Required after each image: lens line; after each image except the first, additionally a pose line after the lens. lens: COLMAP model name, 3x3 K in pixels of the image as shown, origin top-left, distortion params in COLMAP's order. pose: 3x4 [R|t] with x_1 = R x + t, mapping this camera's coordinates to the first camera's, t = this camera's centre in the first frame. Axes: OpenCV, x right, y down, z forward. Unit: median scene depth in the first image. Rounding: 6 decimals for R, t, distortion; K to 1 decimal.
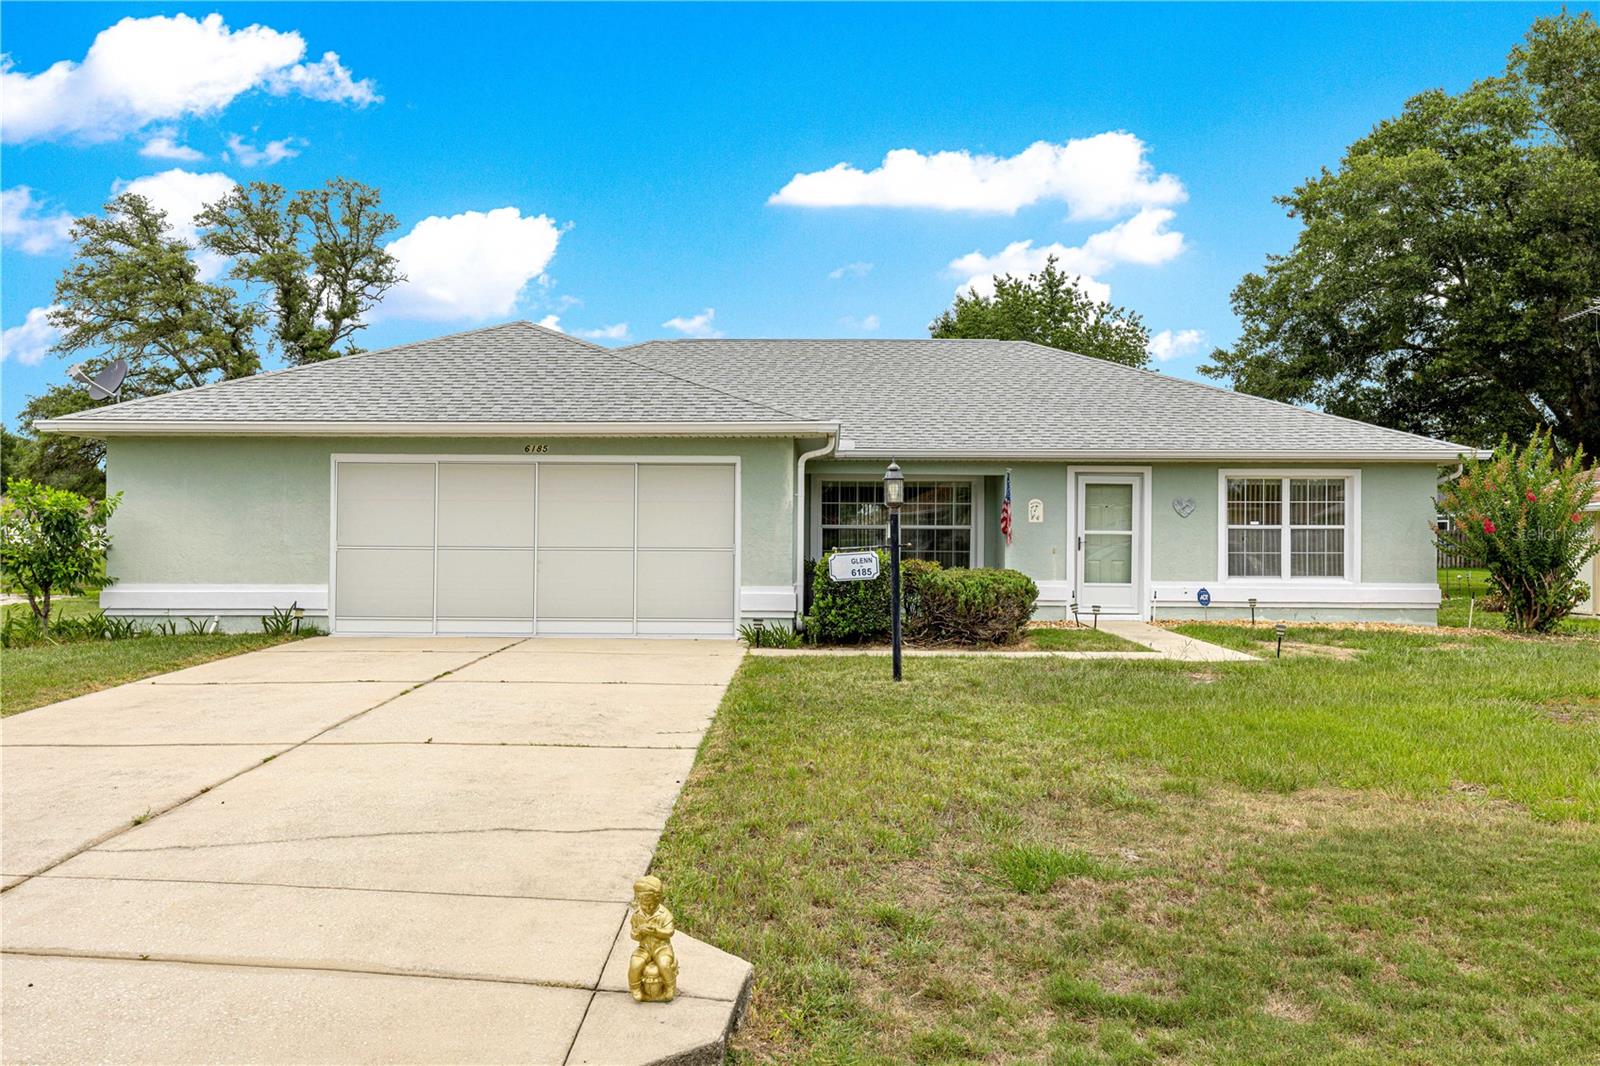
lens RADIAL K [[1485.1, 0, 800.0], [0, 1485.1, 533.0], [0, 0, 1]] dist [0.007901, 0.001743]
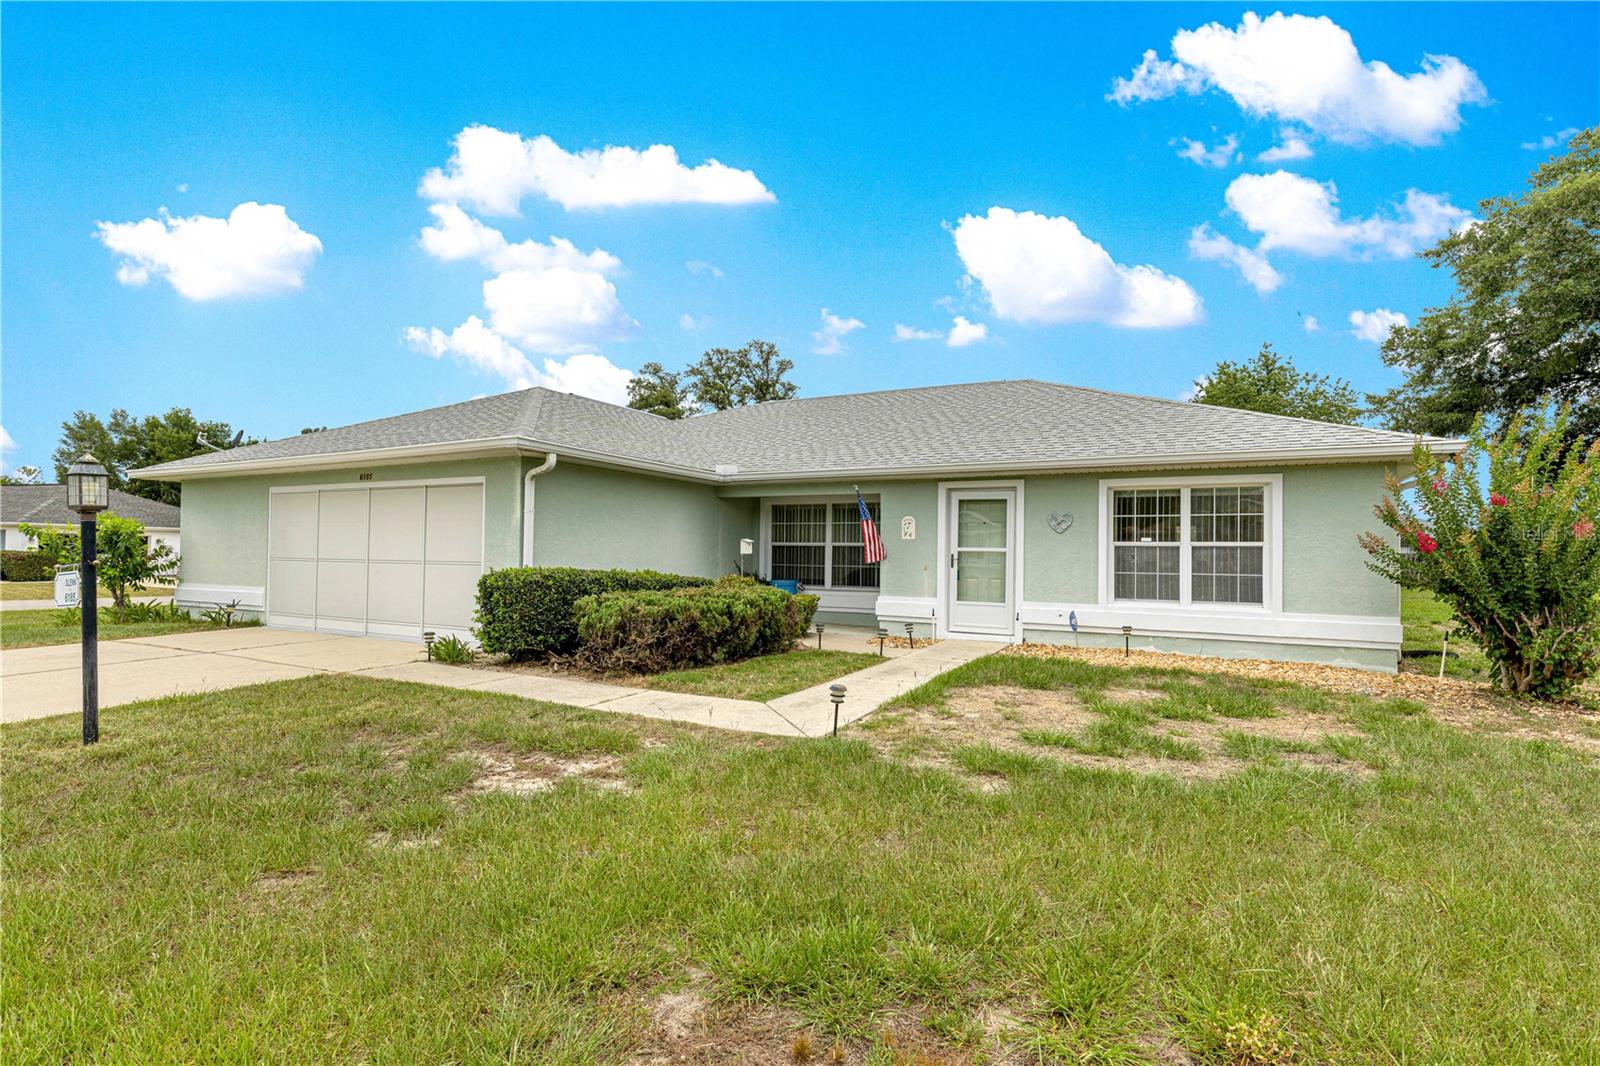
lens RADIAL K [[785.7, 0, 799.5], [0, 785.7, 560.0], [0, 0, 1]] dist [-0.003295, -0.000600]
pose [[0.889041, 0.010140, -0.457715, 0.337261], [-0.003296, 0.999871, 0.015750, -0.001211], [0.457816, -0.012493, 0.888959, 0.492721]]
